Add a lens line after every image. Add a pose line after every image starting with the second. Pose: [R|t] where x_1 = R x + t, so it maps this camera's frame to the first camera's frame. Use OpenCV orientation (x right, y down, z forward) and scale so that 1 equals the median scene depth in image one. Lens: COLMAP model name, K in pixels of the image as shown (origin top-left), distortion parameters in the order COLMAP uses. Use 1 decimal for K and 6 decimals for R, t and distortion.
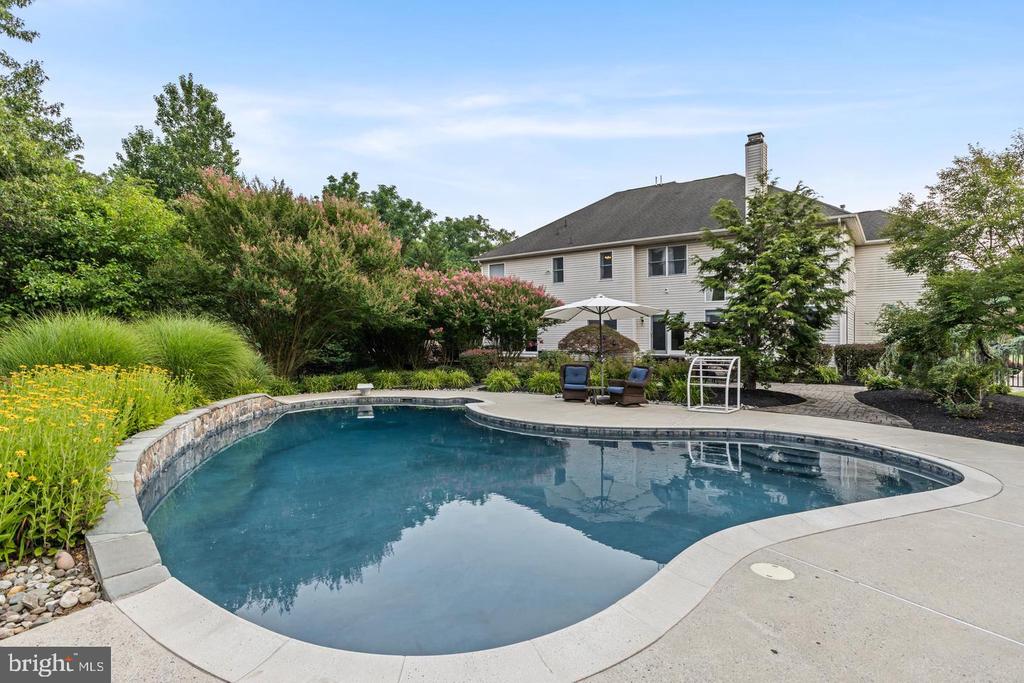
lens RADIAL K [[541.3, 0, 513.0], [0, 541.3, 343.9], [0, 0, 1]] dist [0.002498, 0.000267]
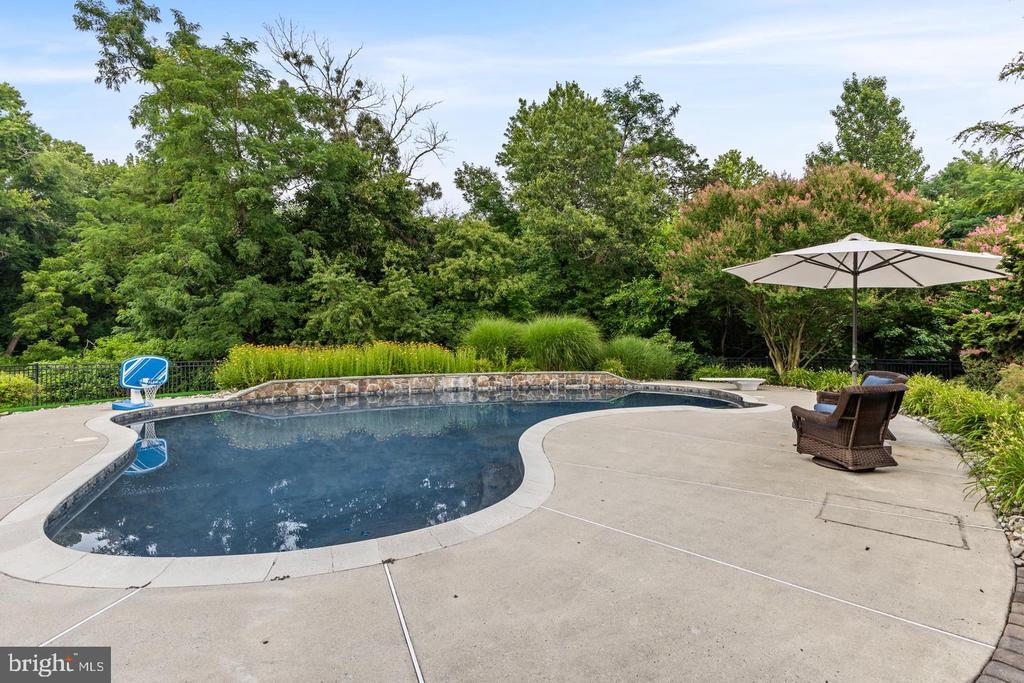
lens RADIAL K [[474.3, 0, 505.9], [0, 474.3, 332.2], [0, 0, 1]] dist [0.001742, -0.002188]
pose [[0.003743, -0.006278, -0.999973, 0.372973], [-0.000801, 0.999980, -0.006281, 0.001222], [0.999993, 0.000824, 0.003738, 0.414899]]
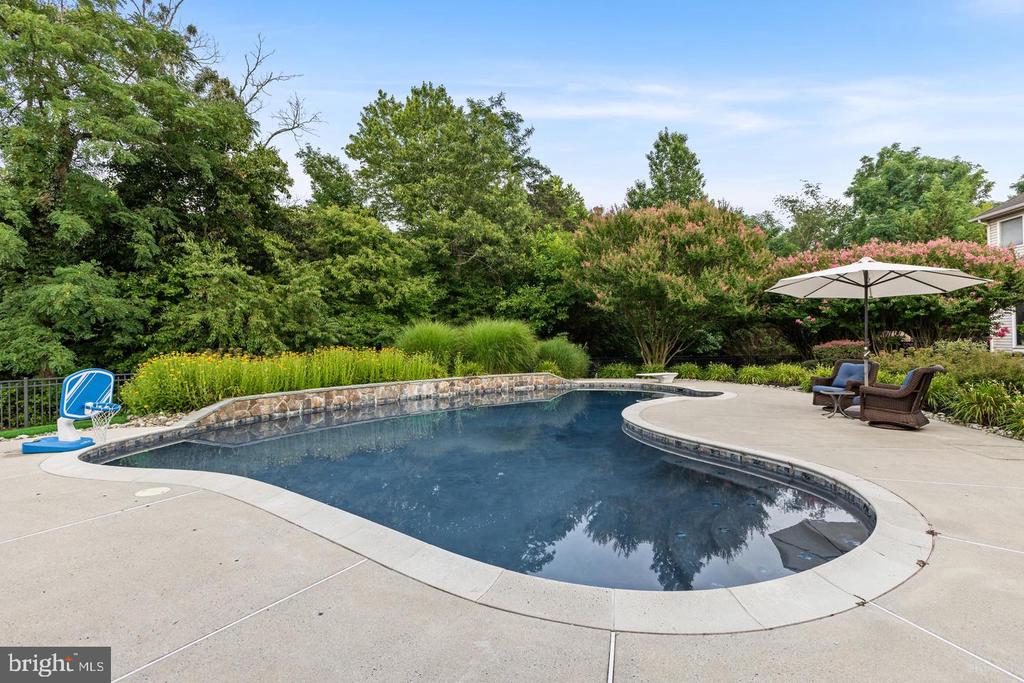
lens RADIAL K [[474.3, 0, 504.6], [0, 474.3, 343.1], [0, 0, 1]] dist [0.001742, -0.002188]
pose [[0.425057, -0.001212, -0.905166, 0.320040], [0.010857, 0.999934, 0.003760, 0.005133], [0.905101, -0.011425, 0.425042, 0.214180]]
